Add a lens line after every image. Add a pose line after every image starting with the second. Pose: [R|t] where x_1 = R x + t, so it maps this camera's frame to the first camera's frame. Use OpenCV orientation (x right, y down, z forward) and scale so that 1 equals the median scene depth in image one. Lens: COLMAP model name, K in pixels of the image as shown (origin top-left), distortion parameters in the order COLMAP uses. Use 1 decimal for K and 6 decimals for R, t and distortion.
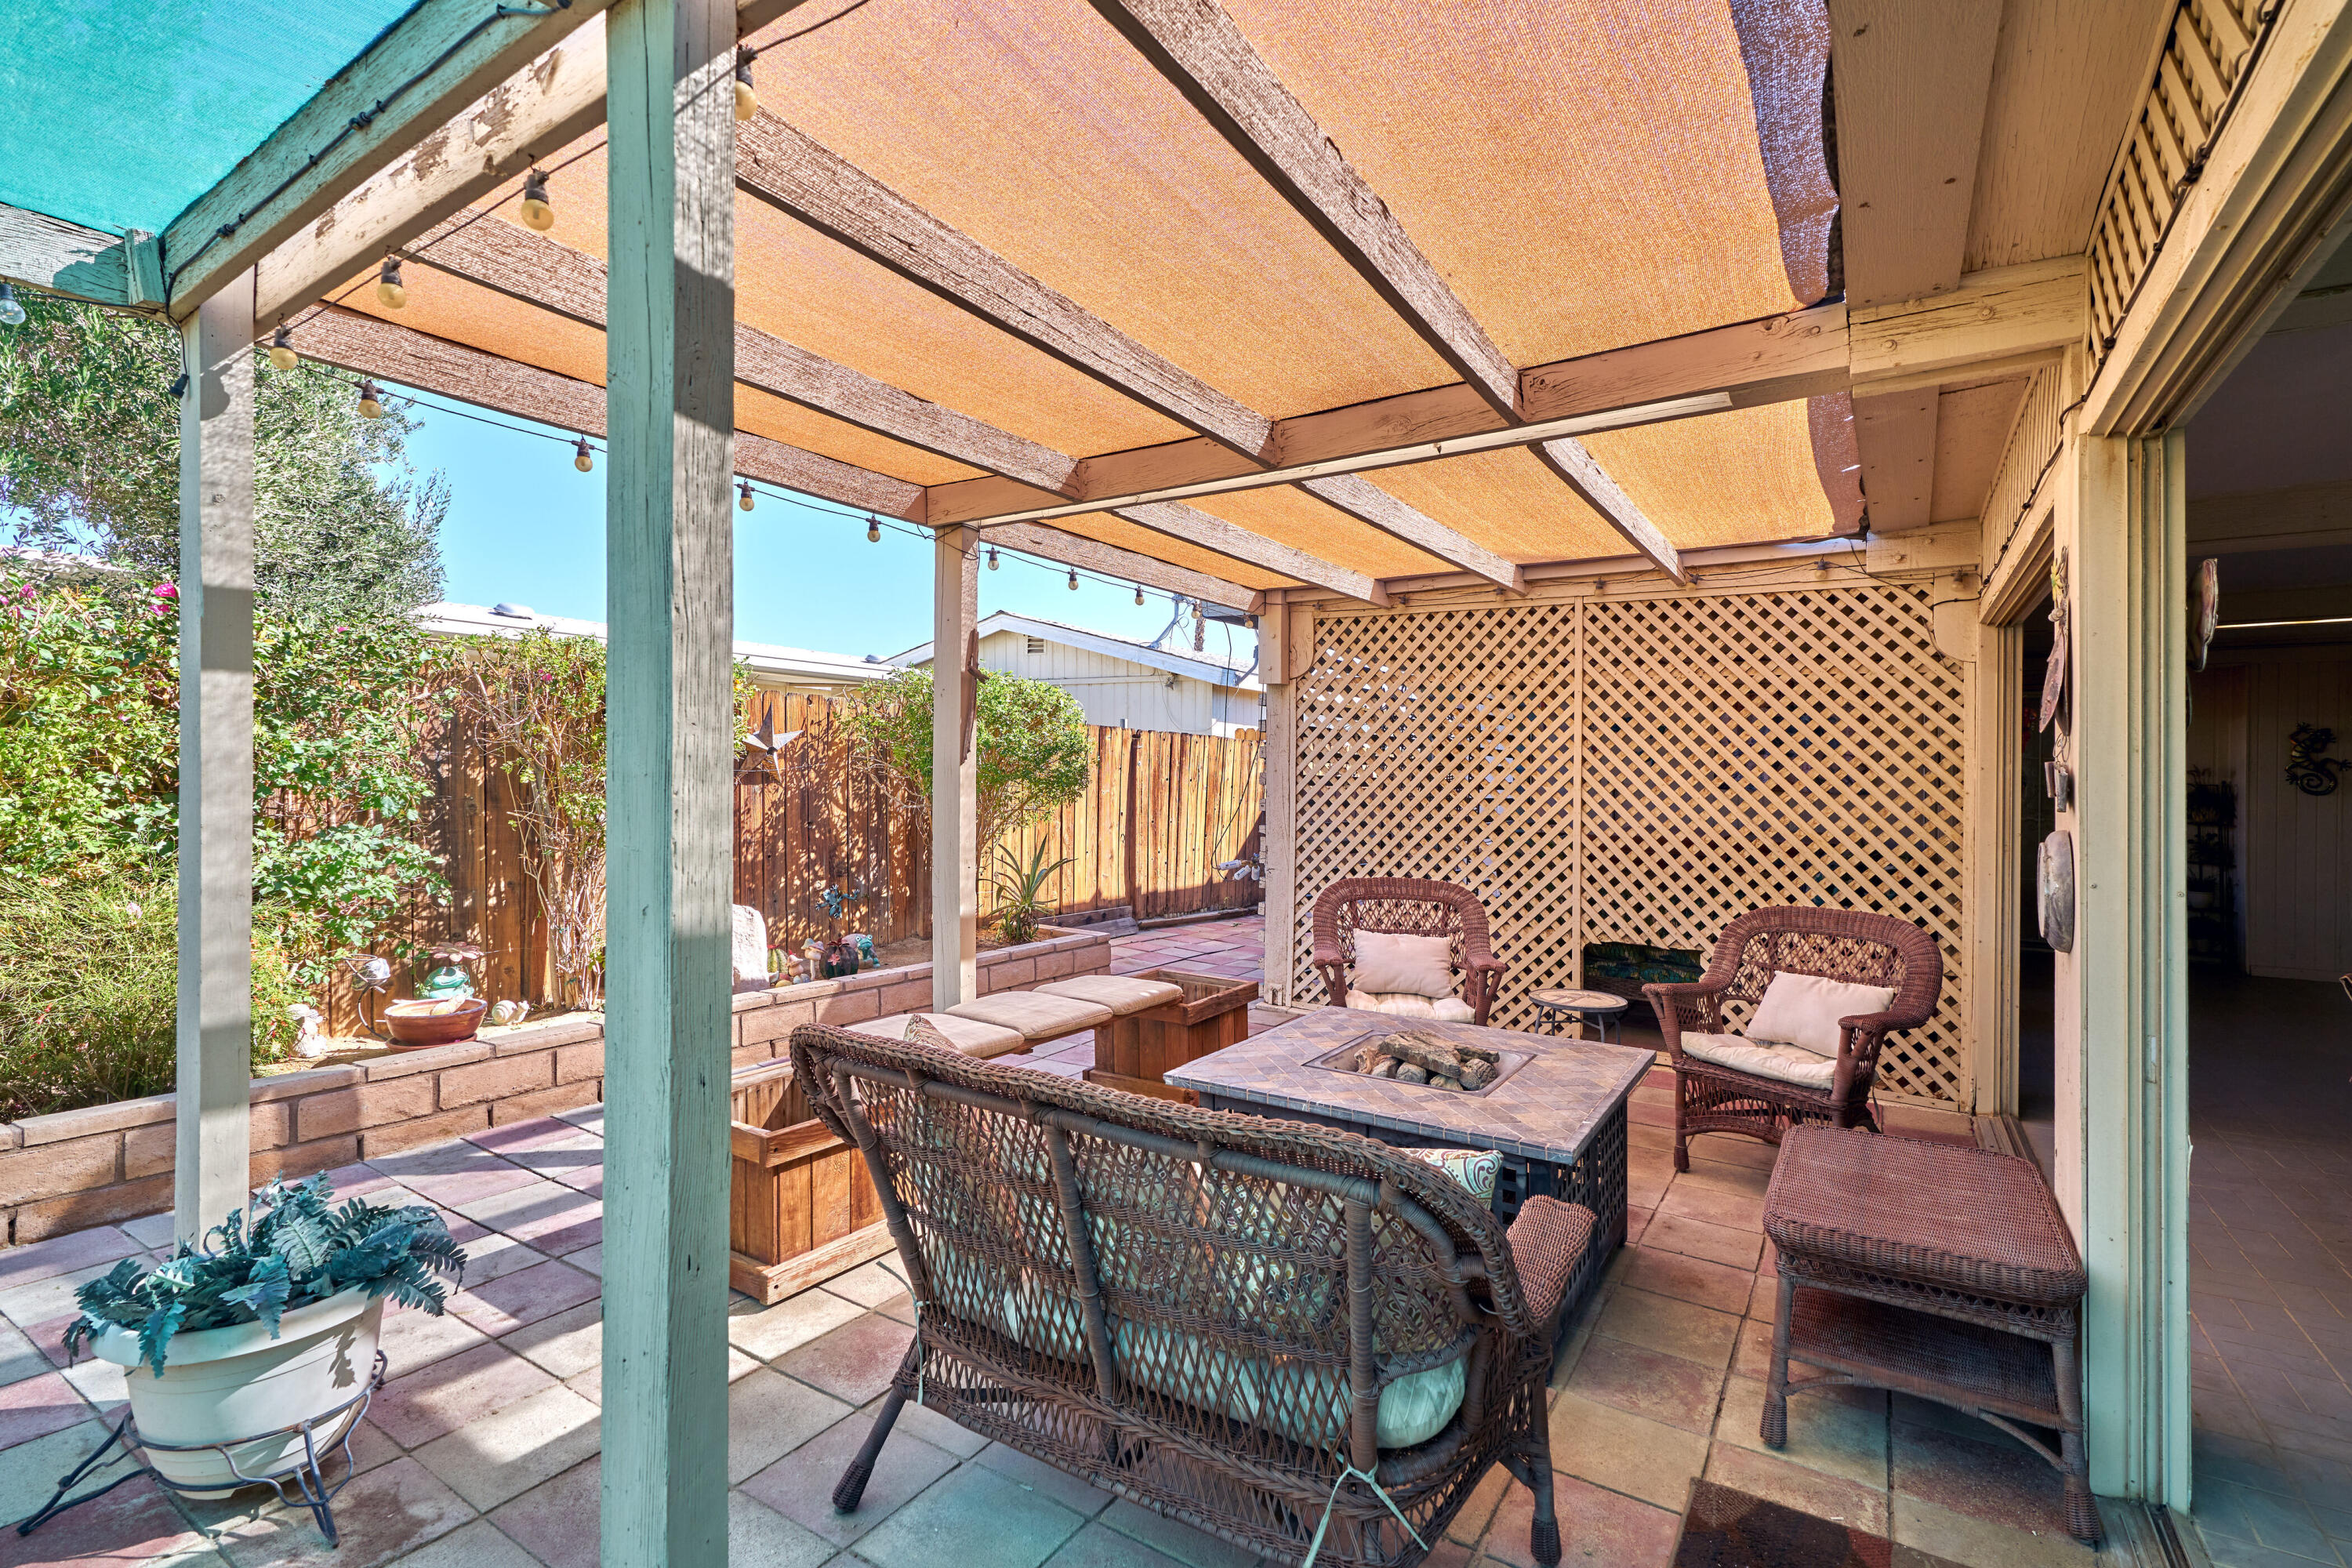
lens RADIAL K [[1097.6, 0, 1166.7], [0, 1097.6, 776.2], [0, 0, 1]] dist [0.004044, 0.000900]
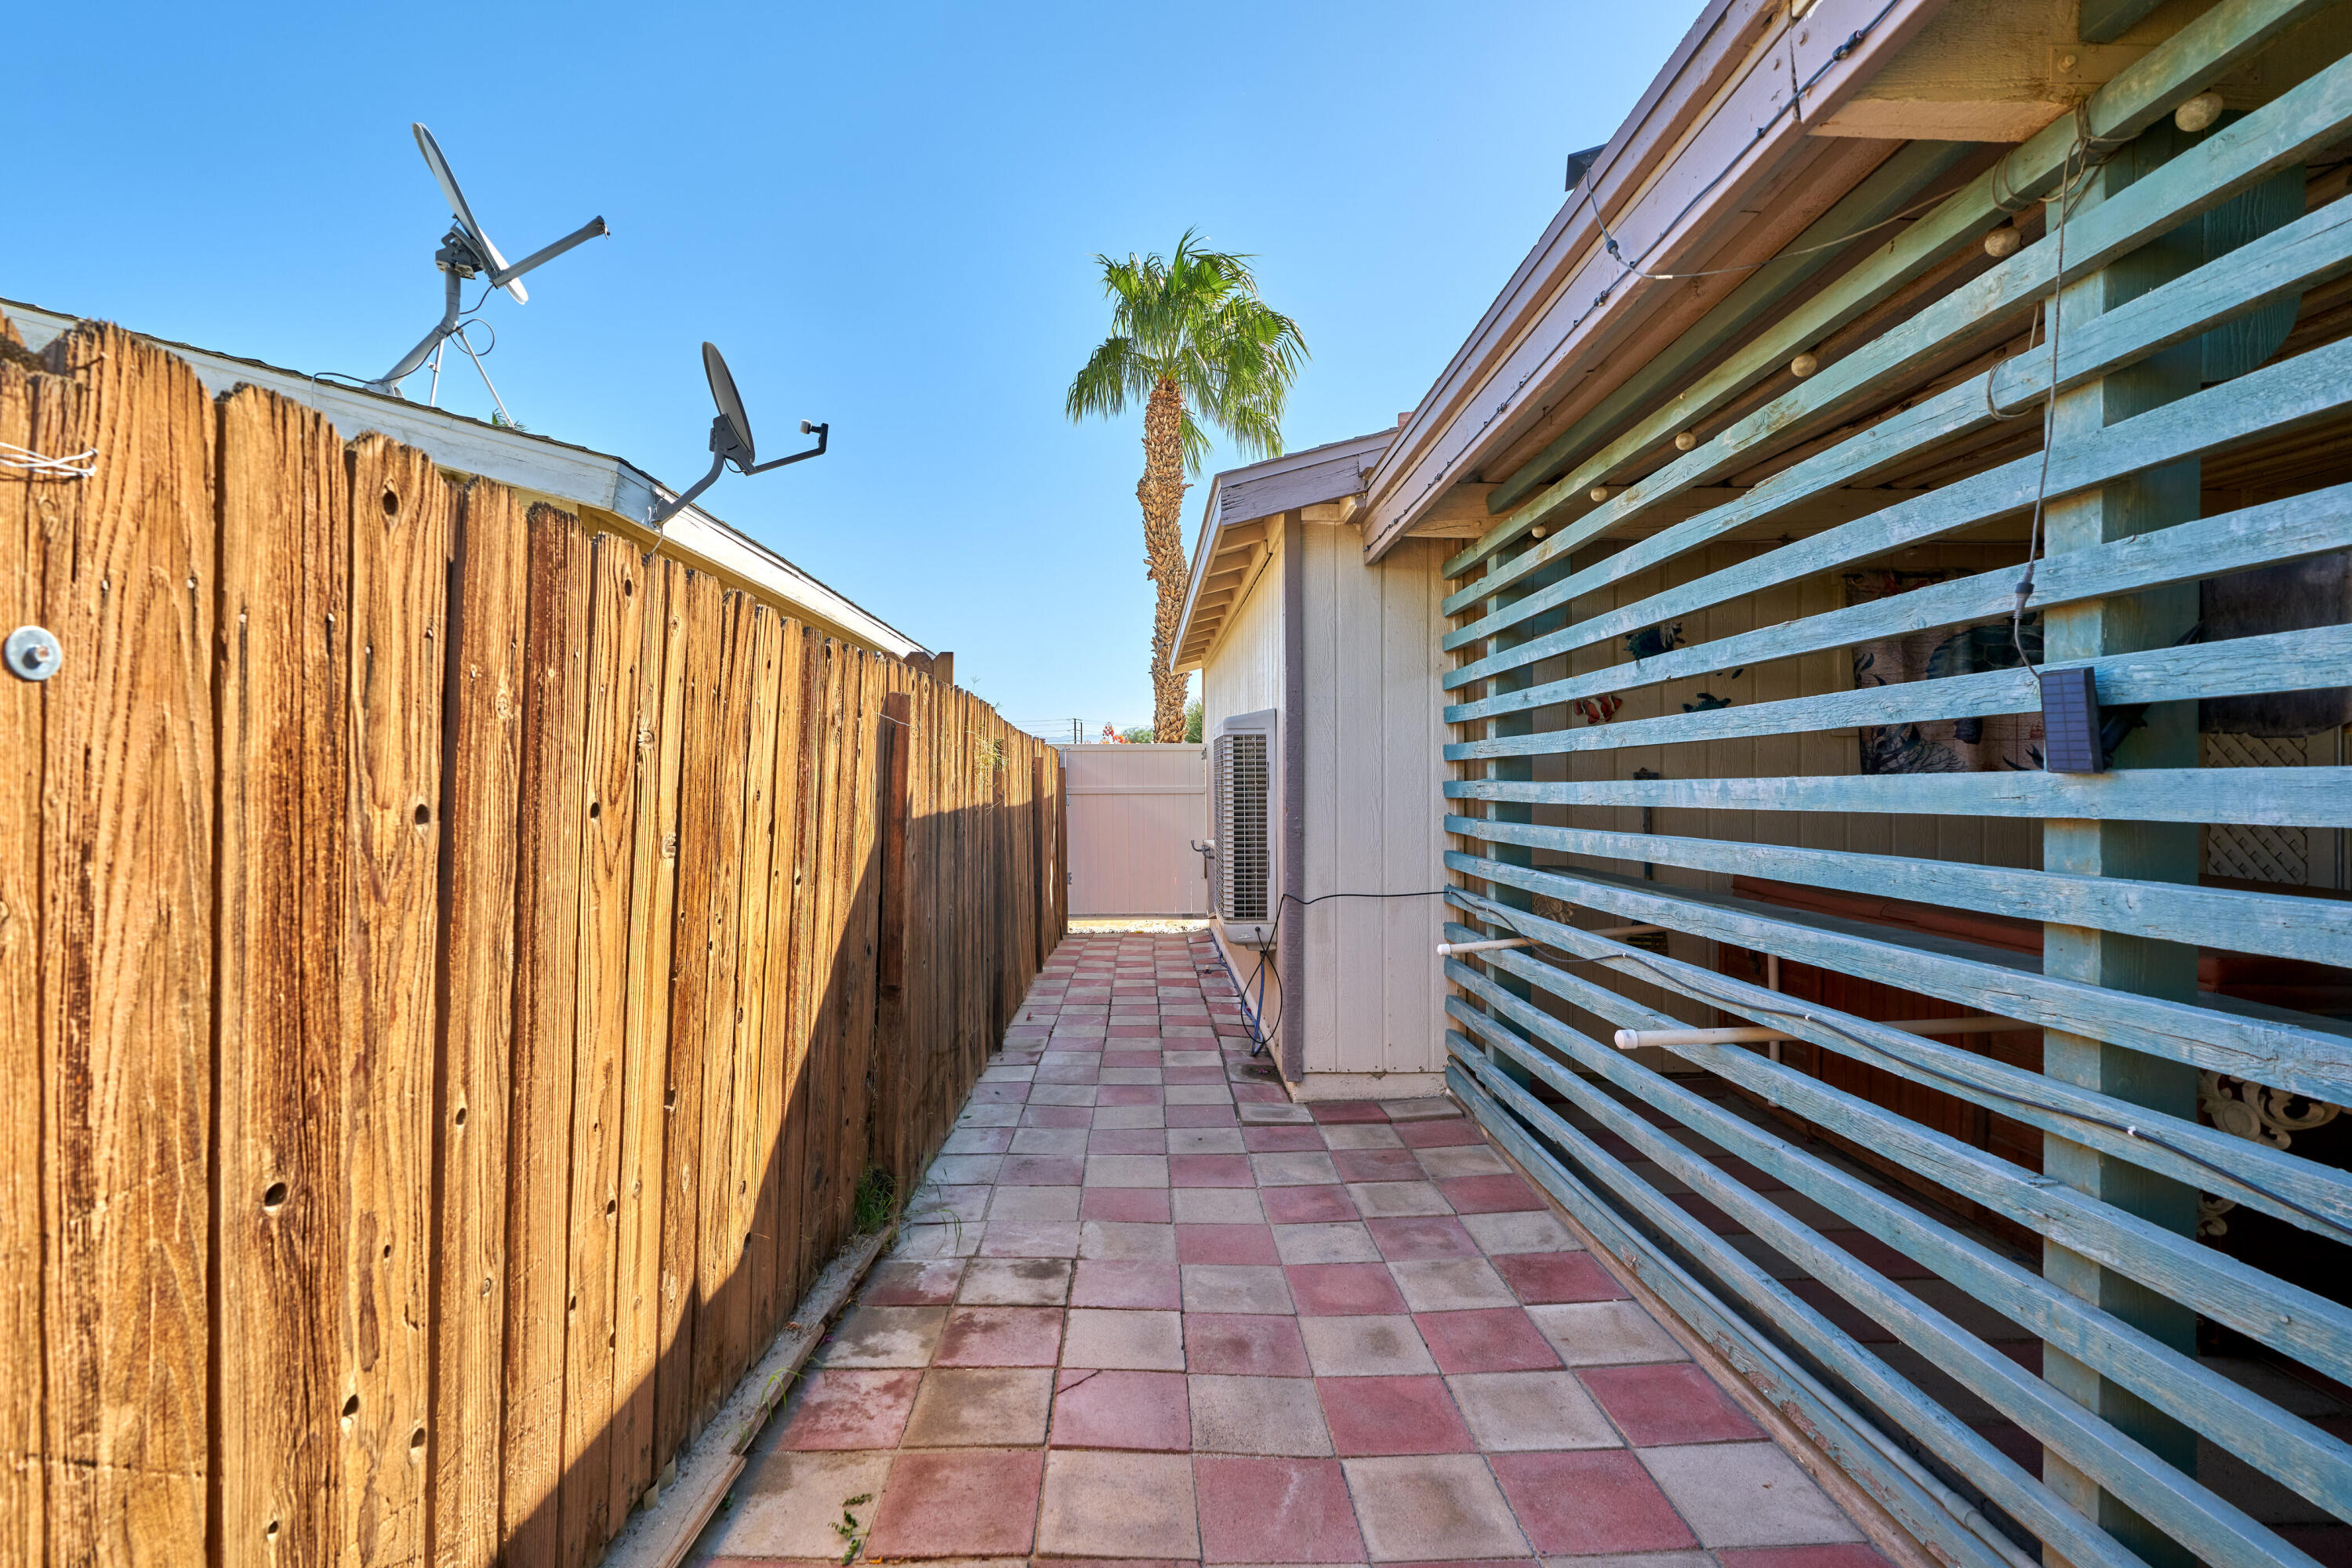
lens RADIAL K [[1097.6, 0, 1168.9], [0, 1097.6, 776.3], [0, 0, 1]] dist [0.004044, 0.000900]
pose [[0.825024, 0.001525, 0.565096, -0.001357], [0.000399, 0.999995, -0.003280, -0.001539], [-0.565098, 0.002931, 0.825018, 1.508223]]
